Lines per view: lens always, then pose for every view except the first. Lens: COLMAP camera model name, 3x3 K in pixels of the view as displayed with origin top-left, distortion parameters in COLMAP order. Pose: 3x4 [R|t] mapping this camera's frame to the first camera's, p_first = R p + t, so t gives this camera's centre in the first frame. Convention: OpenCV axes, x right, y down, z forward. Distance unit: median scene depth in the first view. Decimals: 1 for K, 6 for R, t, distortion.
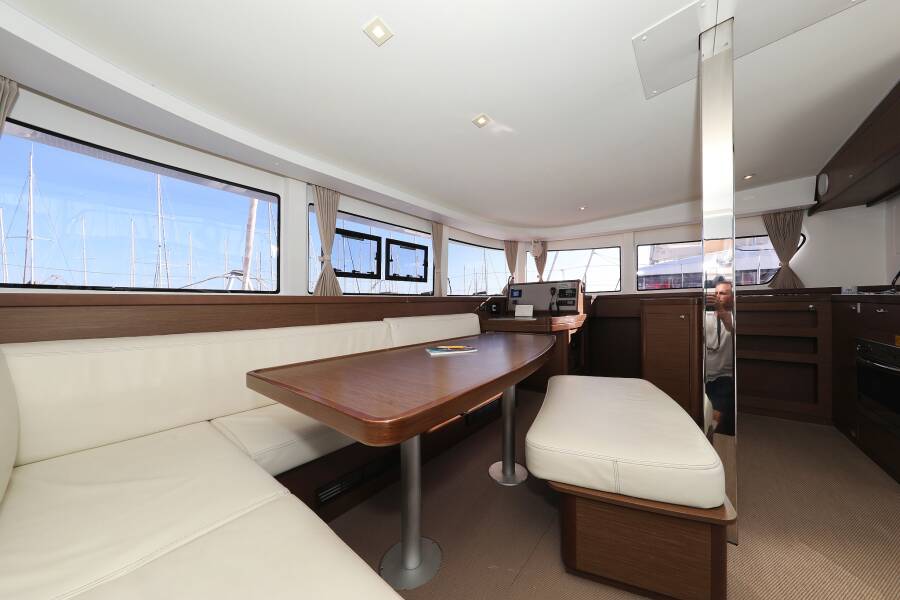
lens RADIAL K [[288.0, 0, 476.0], [0, 288.0, 303.7], [0, 0, 1]] dist [-0.000574, -0.000037]
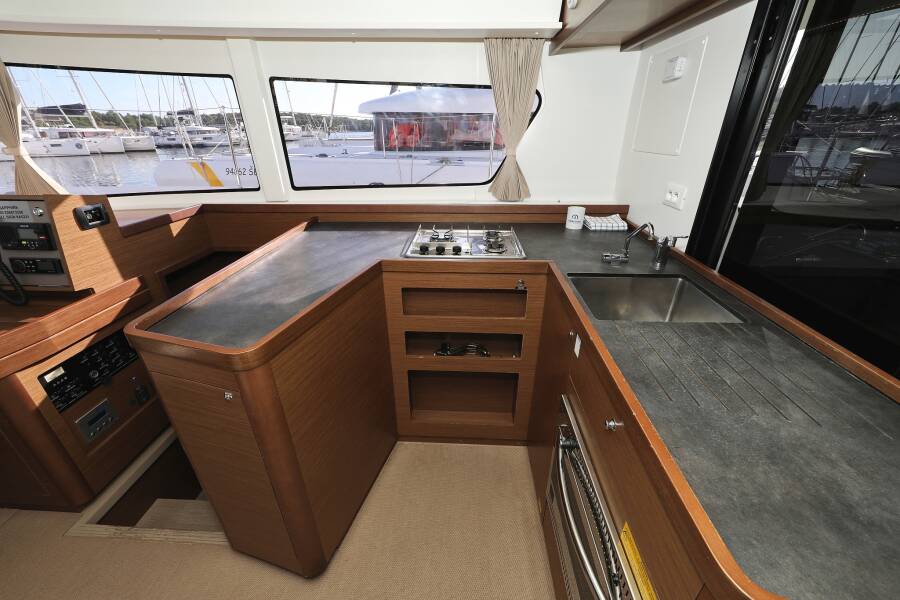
lens RADIAL K [[349.5, 0, 446.3], [0, 349.5, 302.6], [0, 0, 1]] dist [0.005777, -0.000369]
pose [[0.832433, -0.230754, 0.503794, 0.588918], [-0.010406, 0.902499, 0.430567, -0.174709], [-0.554028, -0.363660, 0.748868, 0.477803]]
